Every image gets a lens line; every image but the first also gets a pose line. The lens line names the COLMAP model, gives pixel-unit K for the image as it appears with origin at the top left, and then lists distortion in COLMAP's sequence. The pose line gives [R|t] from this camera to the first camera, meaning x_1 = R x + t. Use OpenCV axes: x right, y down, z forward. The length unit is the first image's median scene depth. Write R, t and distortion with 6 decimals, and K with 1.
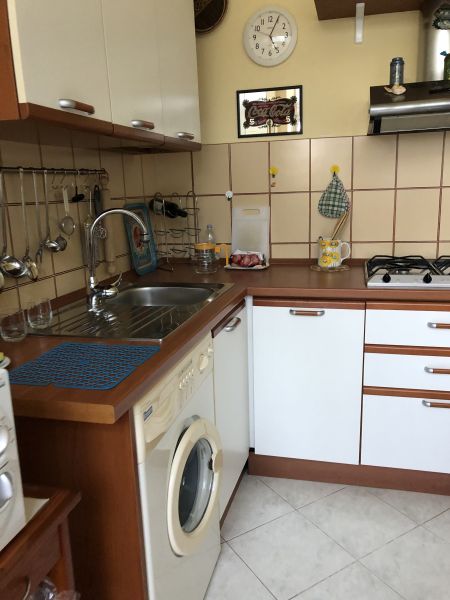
lens RADIAL K [[477.1, 0, 229.5], [0, 477.1, 299.2], [0, 0, 1]] dist [0.046357, -0.049557]
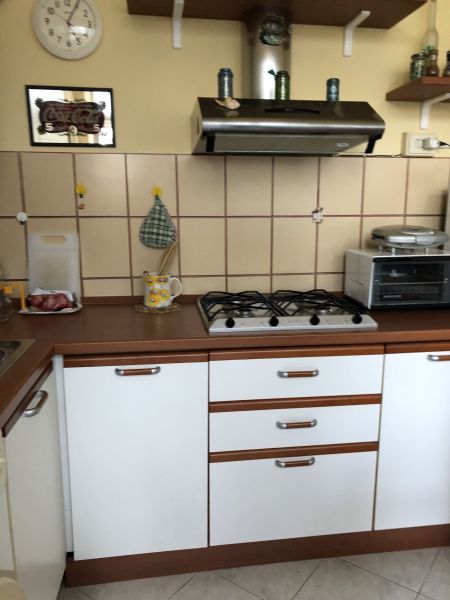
lens RADIAL K [[477.1, 0, 229.5], [0, 477.1, 299.2], [0, 0, 1]] dist [0.046357, -0.049557]
pose [[0.920724, -0.042974, 0.387841, 0.000848], [0.058882, 0.997837, -0.029221, -0.050225], [-0.385746, 0.049742, 0.921263, 0.185049]]
